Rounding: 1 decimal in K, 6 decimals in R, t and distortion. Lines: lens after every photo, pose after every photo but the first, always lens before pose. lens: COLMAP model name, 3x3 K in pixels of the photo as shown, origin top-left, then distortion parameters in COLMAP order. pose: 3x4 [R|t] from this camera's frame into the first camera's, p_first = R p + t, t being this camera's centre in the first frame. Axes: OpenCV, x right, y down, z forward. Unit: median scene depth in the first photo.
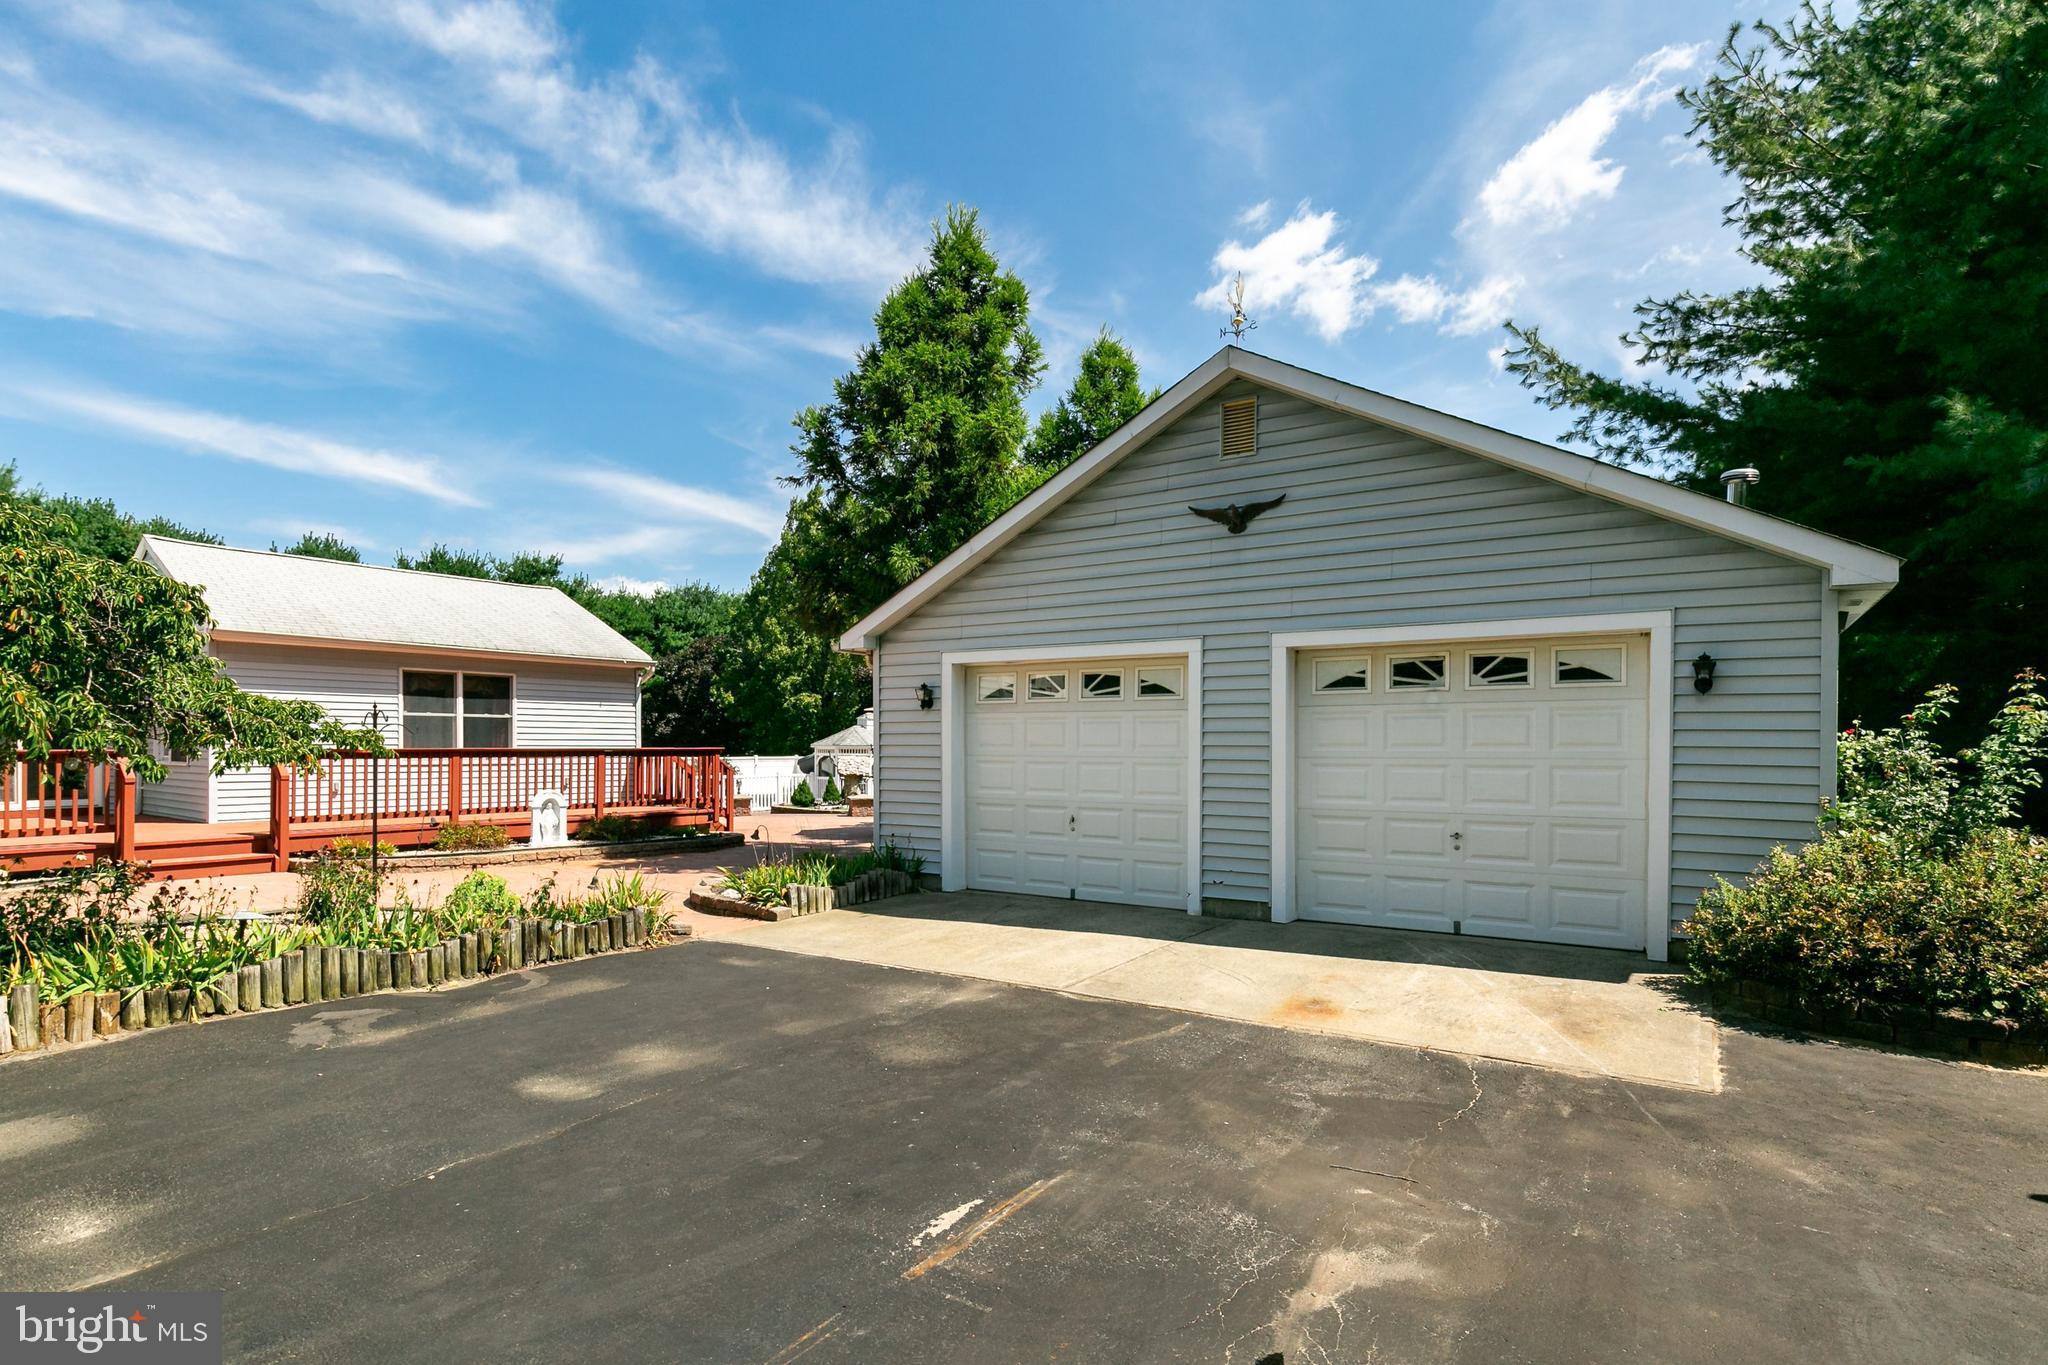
lens RADIAL K [[1034.3, 0, 1055.6], [0, 1034.3, 757.9], [0, 0, 1]] dist [0.005282, 0.004715]
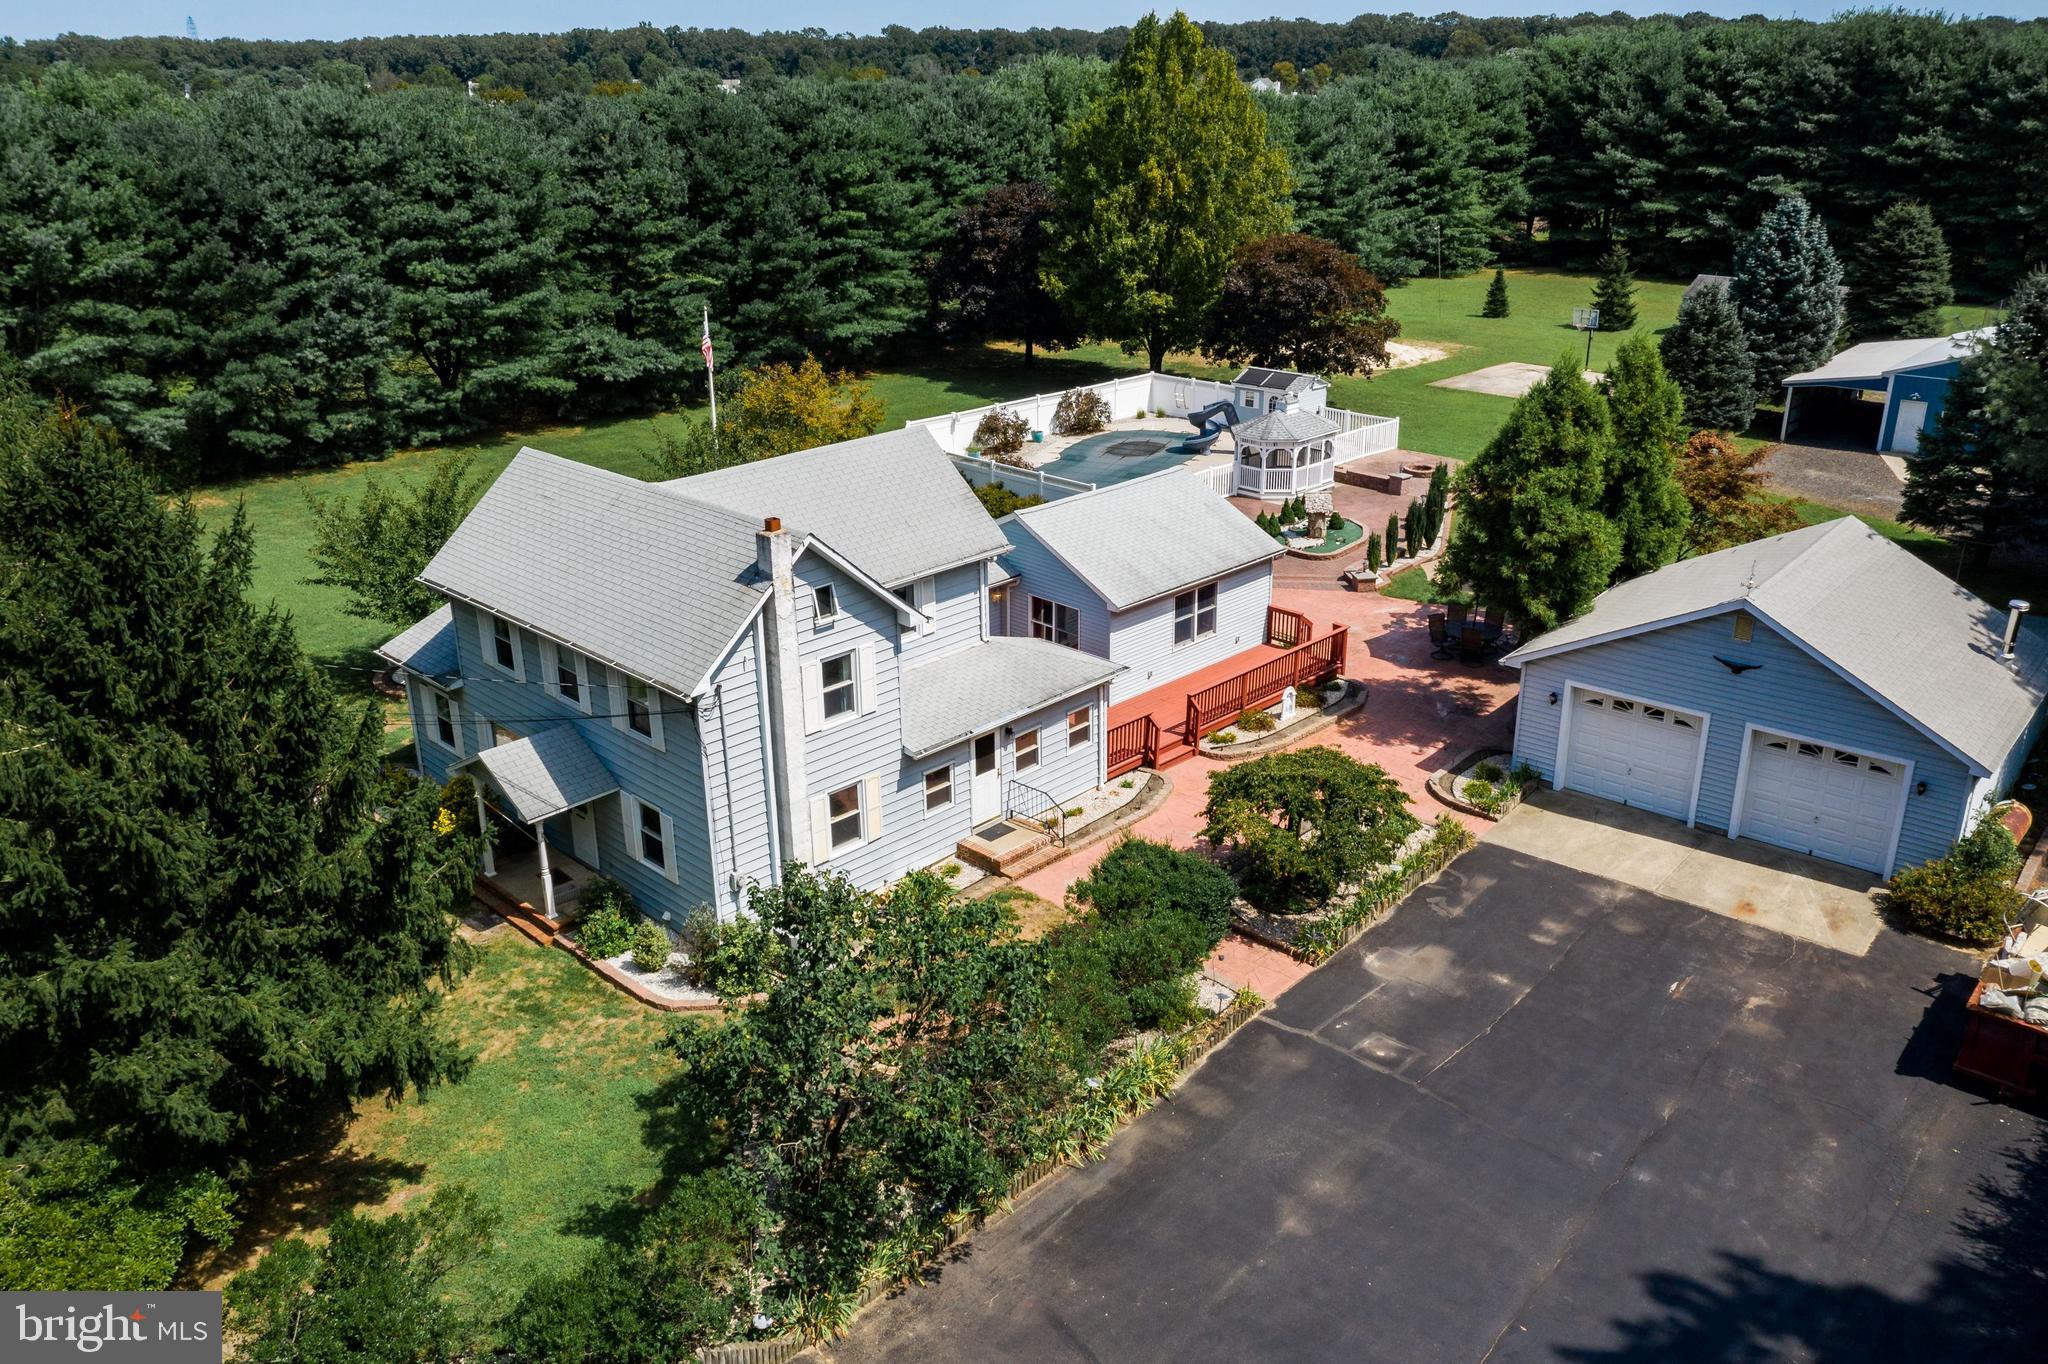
lens RADIAL K [[1610.4, 0, 1036.6], [0, 1610.4, 685.9], [0, 0, 1]] dist [-0.038473, 0.073066]
pose [[0.990600, 0.033764, -0.132559, -1.187658], [0.017512, 0.929785, 0.367687, -2.082180], [0.135666, -0.366552, 0.920453, -3.291364]]
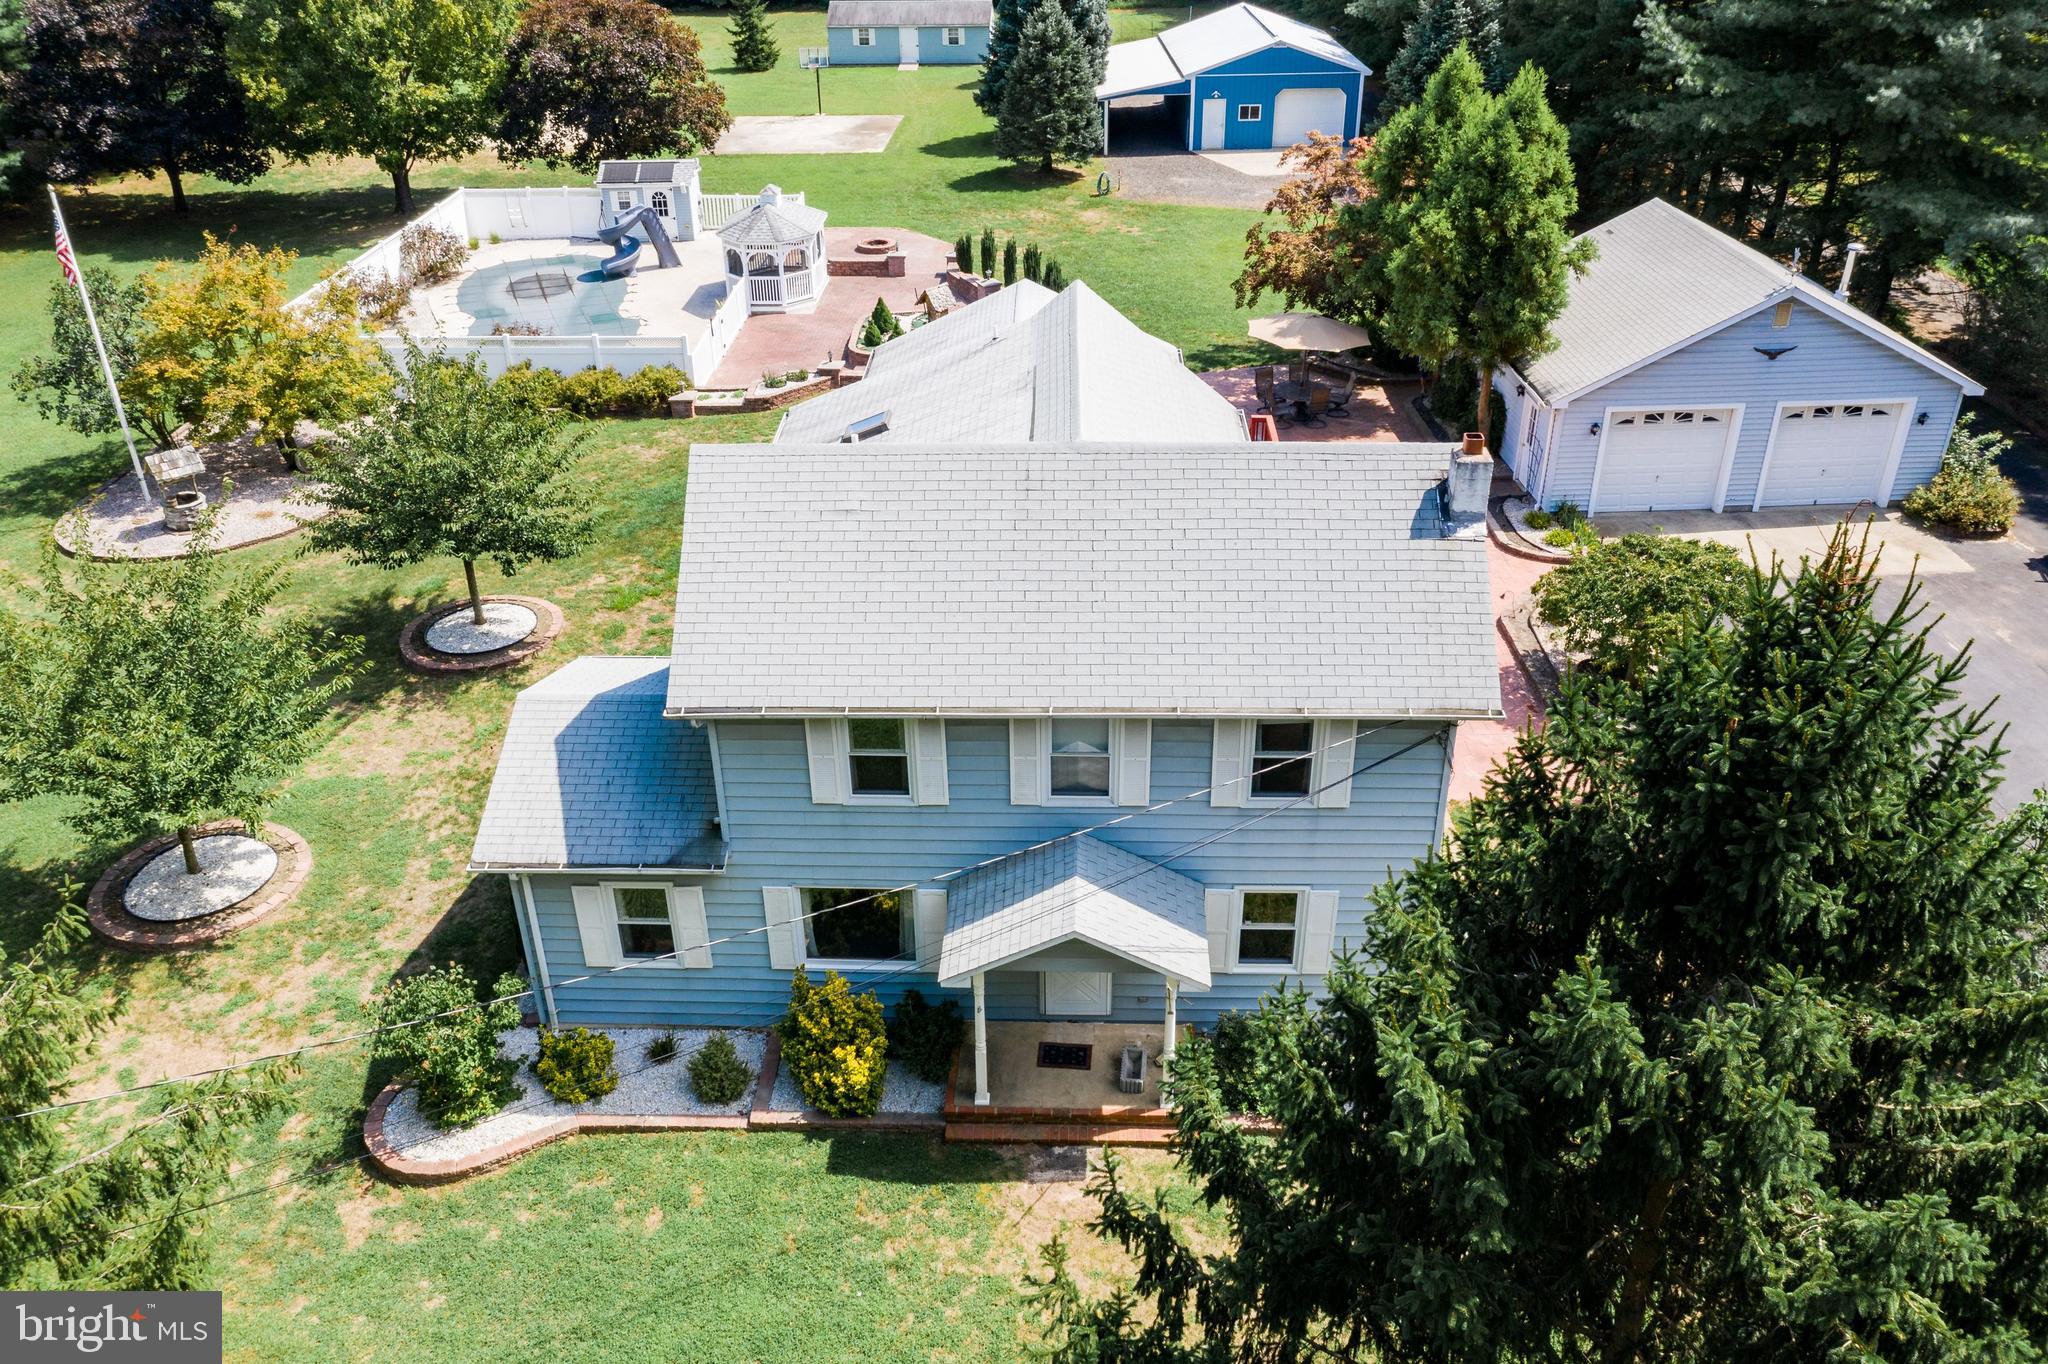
lens RADIAL K [[1610.4, 0, 1018.7], [0, 1610.4, 681.5], [0, 0, 1]] dist [-0.038473, 0.073066]
pose [[0.822516, -0.305082, 0.479992, -4.514291], [0.022479, 0.860733, 0.508560, -2.090433], [-0.568297, -0.407509, 0.714825, -1.288365]]
